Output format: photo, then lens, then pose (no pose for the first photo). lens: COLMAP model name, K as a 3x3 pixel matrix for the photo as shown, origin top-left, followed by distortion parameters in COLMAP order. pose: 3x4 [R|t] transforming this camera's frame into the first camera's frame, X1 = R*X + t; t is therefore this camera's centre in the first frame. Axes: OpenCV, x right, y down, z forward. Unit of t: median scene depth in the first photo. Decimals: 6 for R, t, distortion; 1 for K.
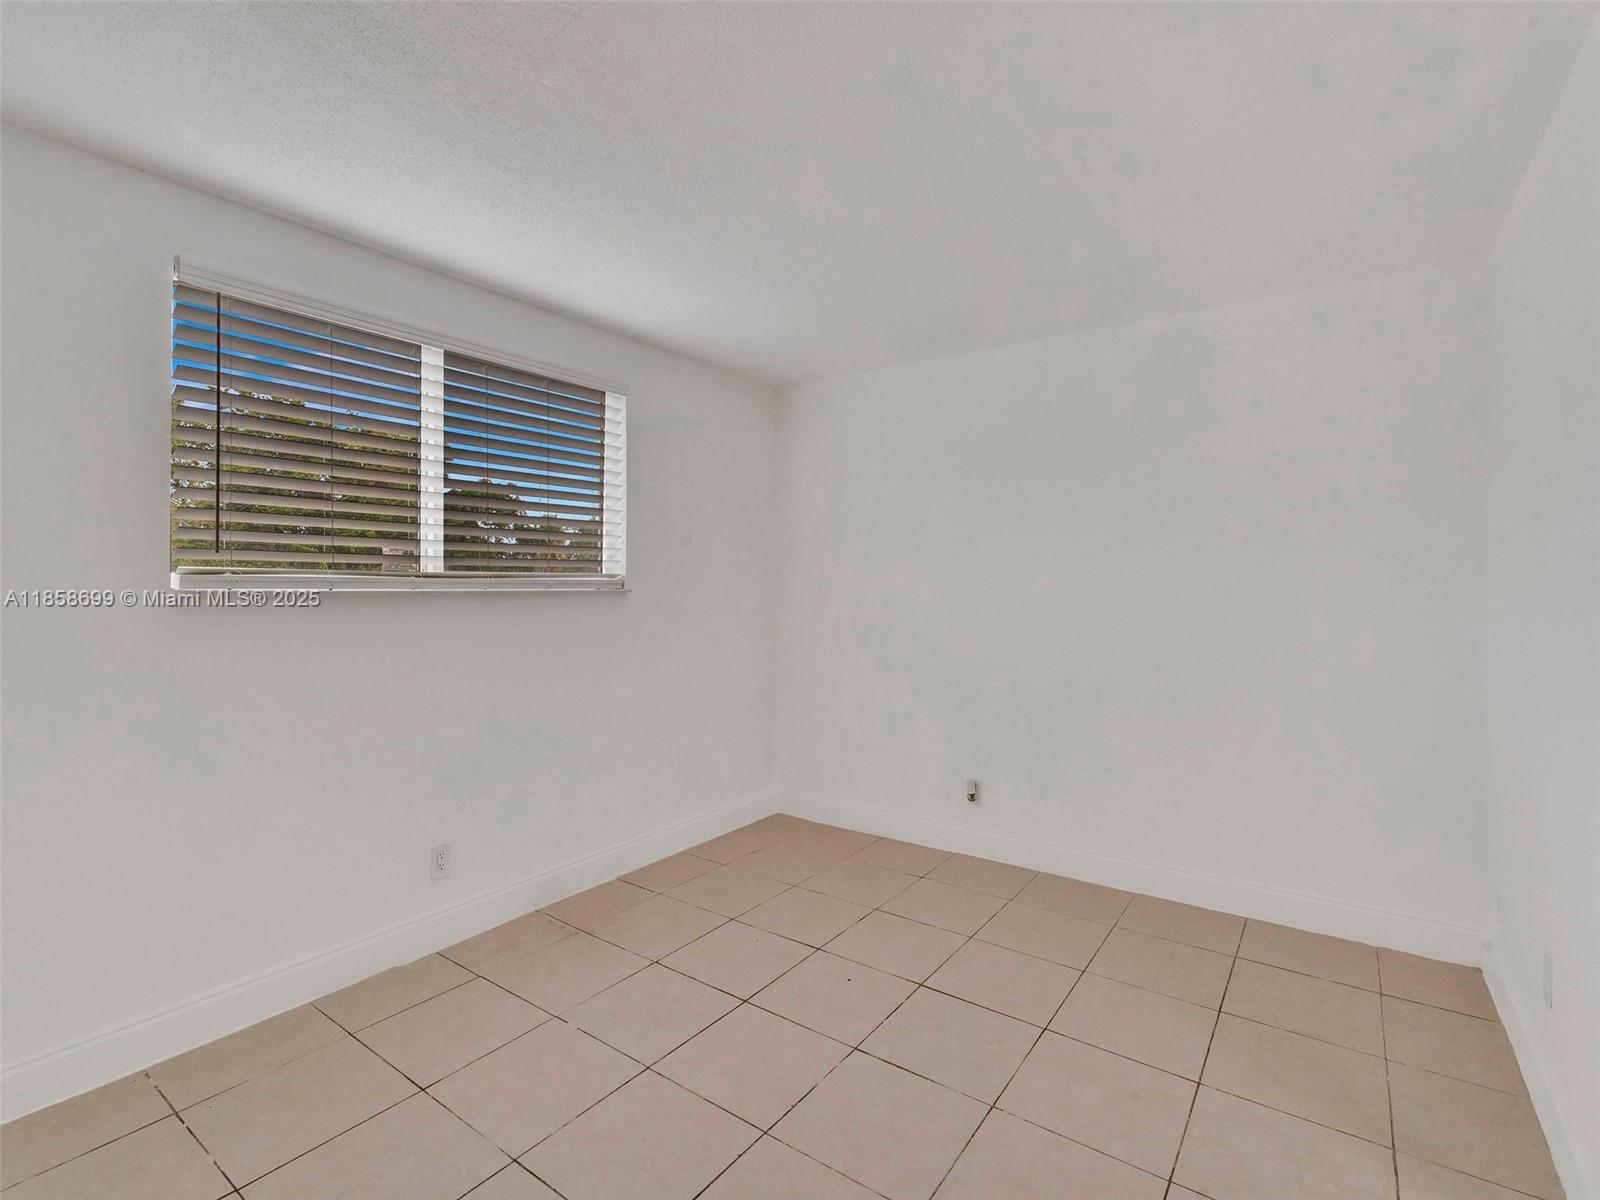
lens RADIAL K [[743.3, 0, 804.1], [0, 743.3, 590.2], [0, 0, 1]] dist [0.001595, -0.000832]
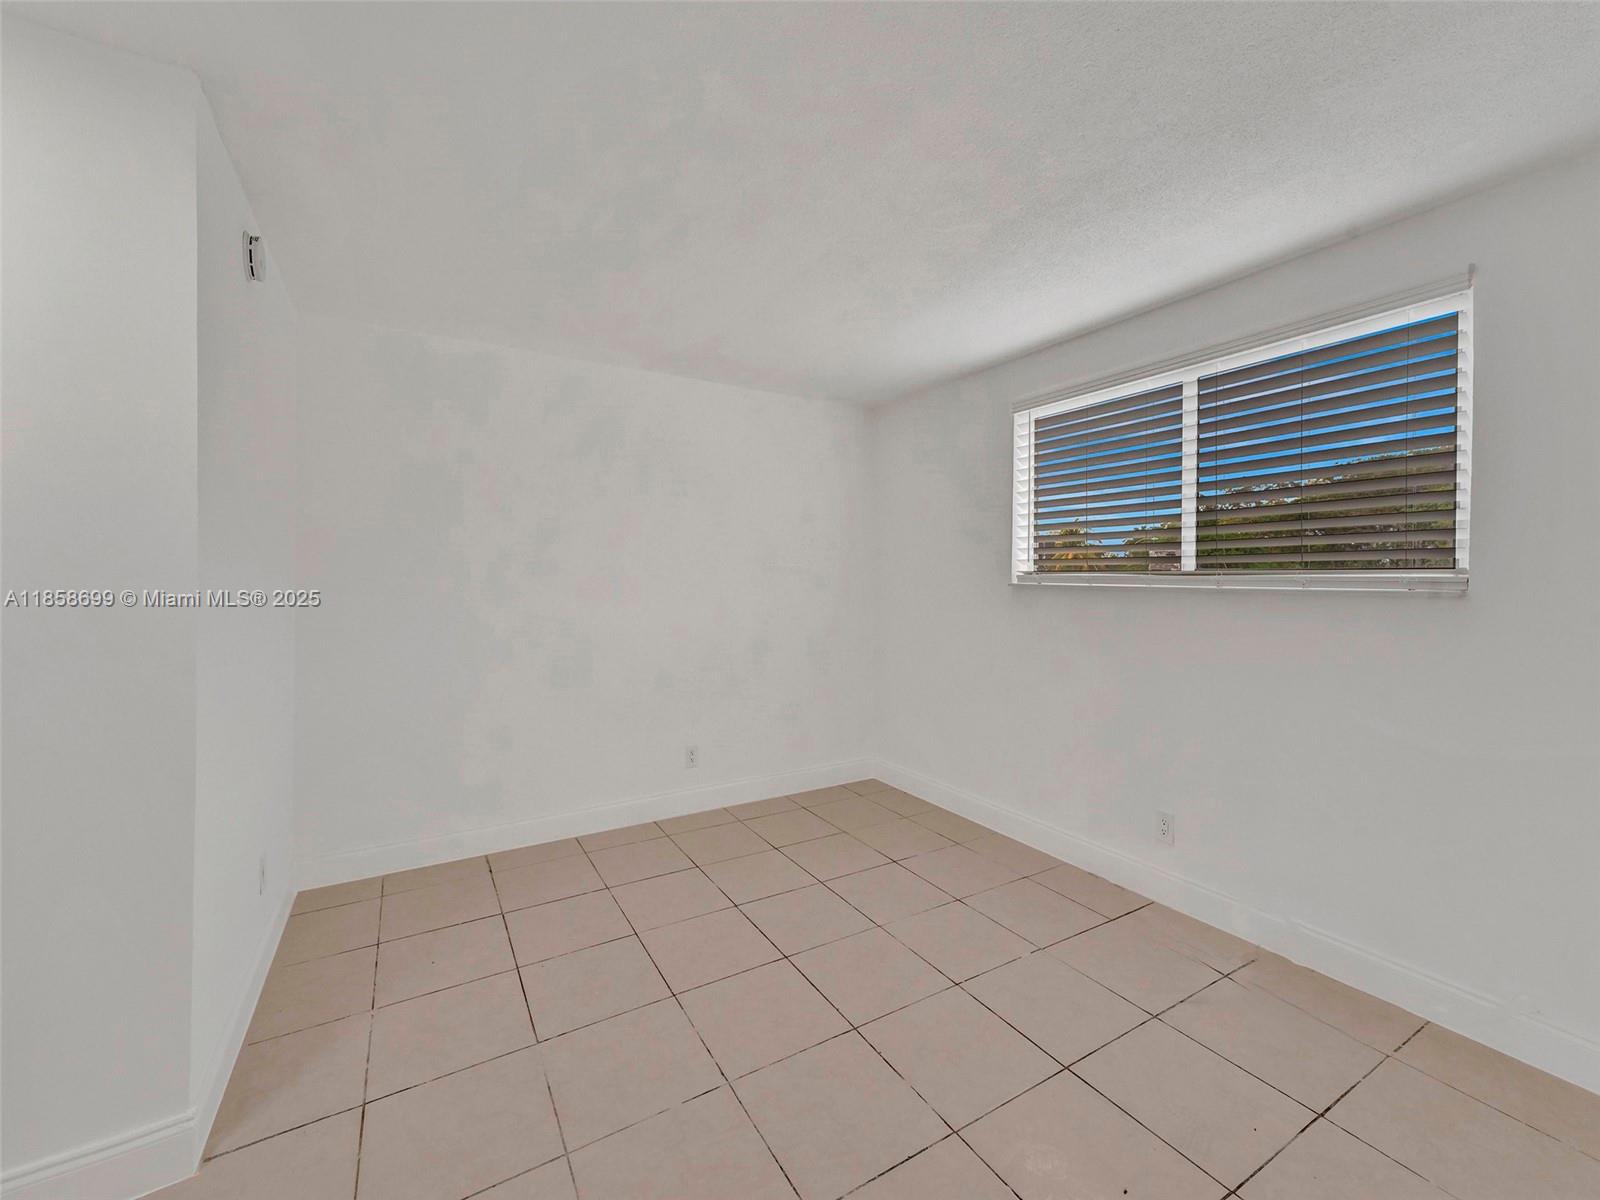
lens RADIAL K [[649.1, 0, 794.5], [0, 649.1, 585.7], [0, 0, 1]] dist [-0.003886, -0.000318]
pose [[-0.427228, 0.007573, -0.904112, 0.599495], [-0.010902, 0.999849, 0.013527, -0.008511], [0.904078, 0.015636, -0.427081, 0.856045]]
